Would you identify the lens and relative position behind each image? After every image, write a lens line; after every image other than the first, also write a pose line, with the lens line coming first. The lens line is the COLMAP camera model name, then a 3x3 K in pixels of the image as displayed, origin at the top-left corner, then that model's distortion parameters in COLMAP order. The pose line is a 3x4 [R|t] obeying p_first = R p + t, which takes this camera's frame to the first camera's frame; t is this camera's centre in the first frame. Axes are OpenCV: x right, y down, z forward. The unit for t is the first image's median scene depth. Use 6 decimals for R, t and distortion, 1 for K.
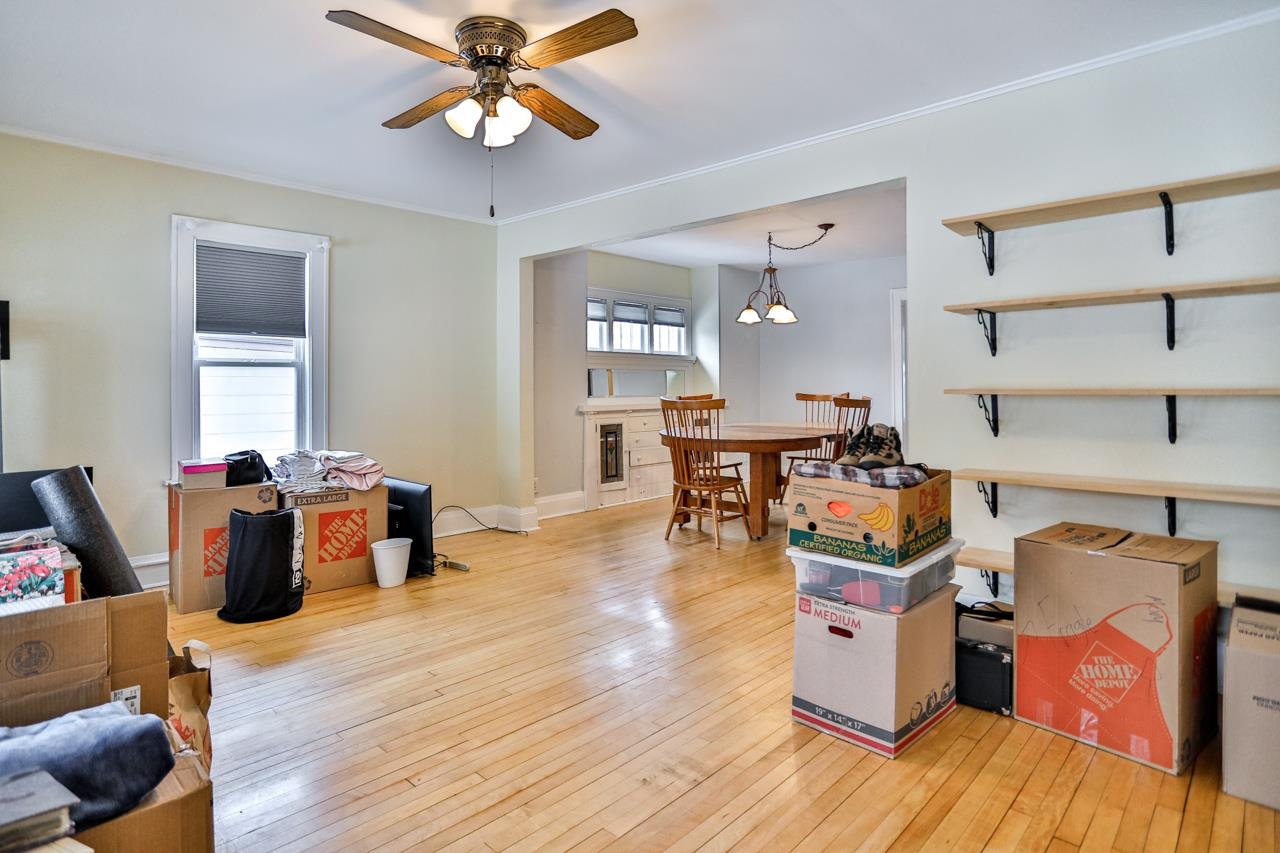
lens RADIAL K [[700.3, 0, 641.3], [0, 700.3, 391.3], [0, 0, 1]] dist [-0.047904, 0.001221]
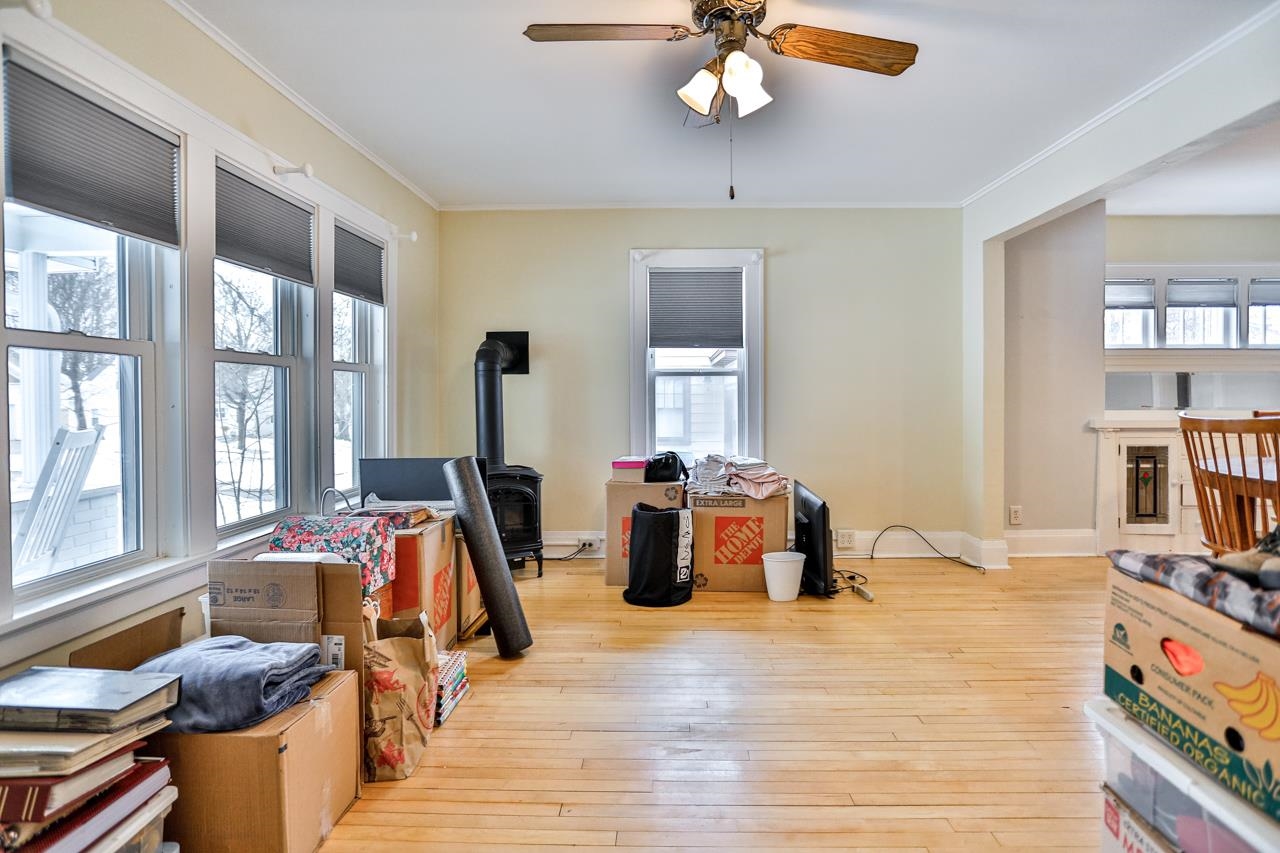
lens RADIAL K [[674.5, 0, 657.8], [0, 674.5, 409.9], [0, 0, 1]] dist [-0.071028, 0.037170]
pose [[0.664258, 0.021885, -0.747183, 0.211624], [-0.006911, 0.999708, 0.023138, -0.006609], [0.747472, -0.010206, 0.664215, 0.238067]]
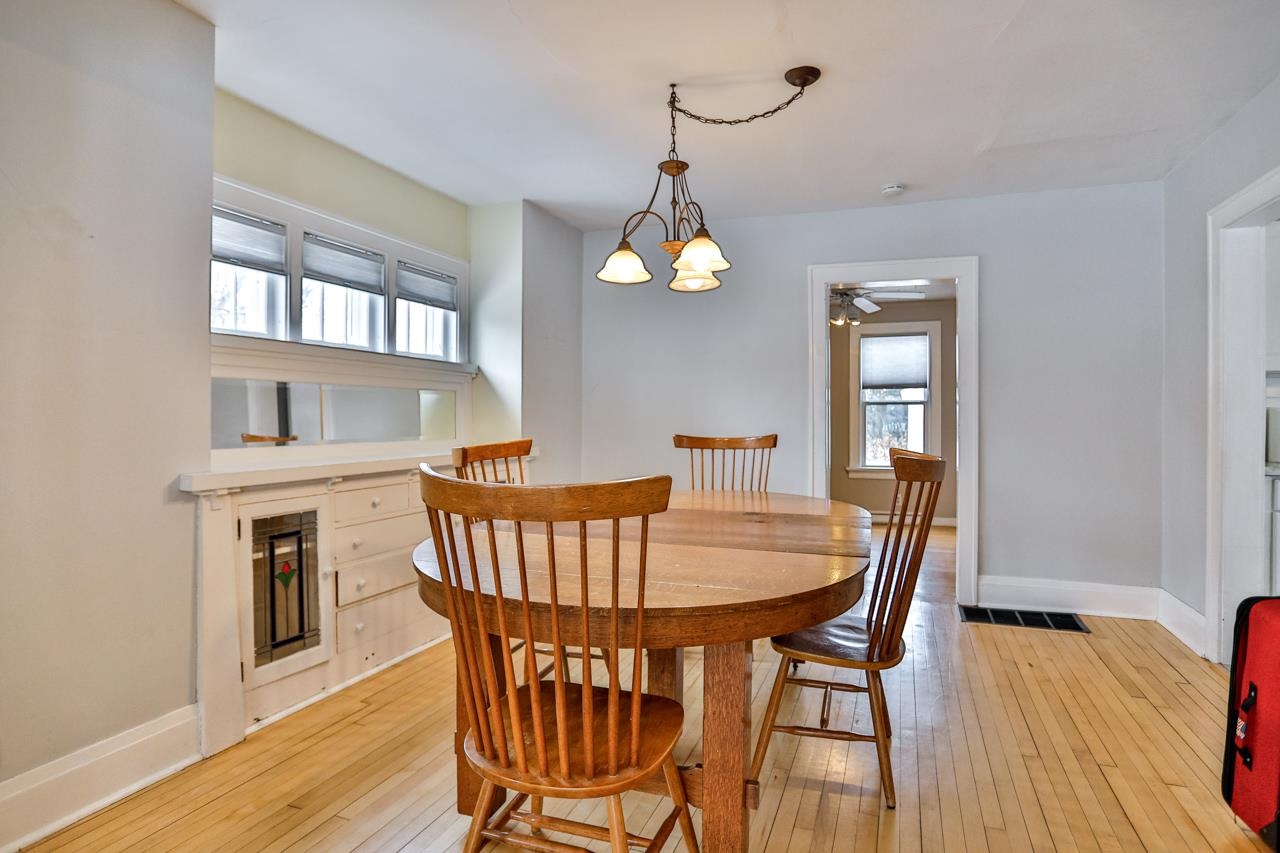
lens RADIAL K [[674.5, 0, 657.8], [0, 674.5, 409.9], [0, 0, 1]] dist [-0.071028, 0.037170]
pose [[0.923212, 0.008132, 0.384205, 0.014243], [-0.002537, 0.999883, -0.015067, -0.013700], [-0.384283, 0.012935, 0.923125, 0.900382]]
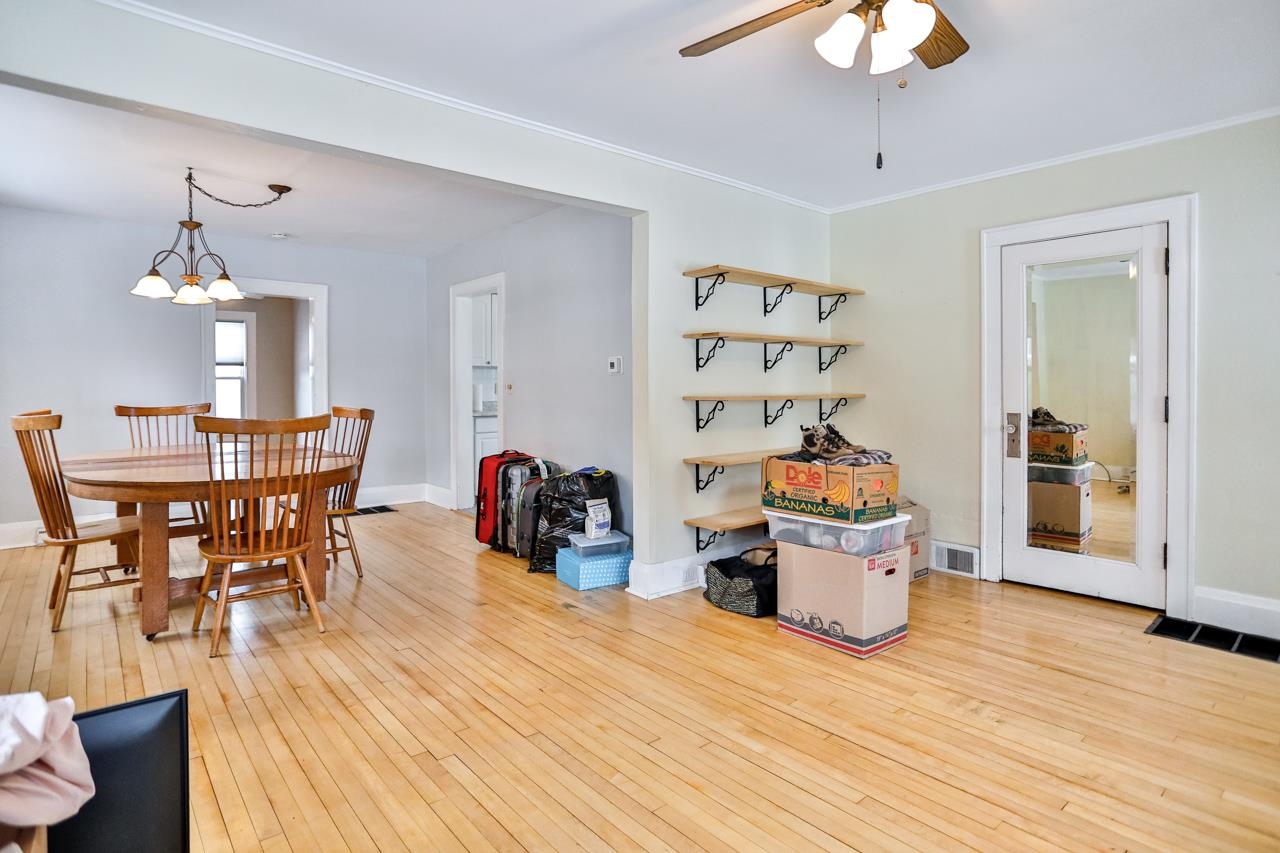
lens RADIAL K [[660.3, 0, 645.6], [0, 660.3, 399.8], [0, 0, 1]] dist [-0.026587, 0.001469]
pose [[0.112239, -0.016419, 0.993546, -0.588899], [0.008576, 0.999842, 0.015555, -0.013304], [-0.993644, 0.006775, 0.112362, 0.731345]]
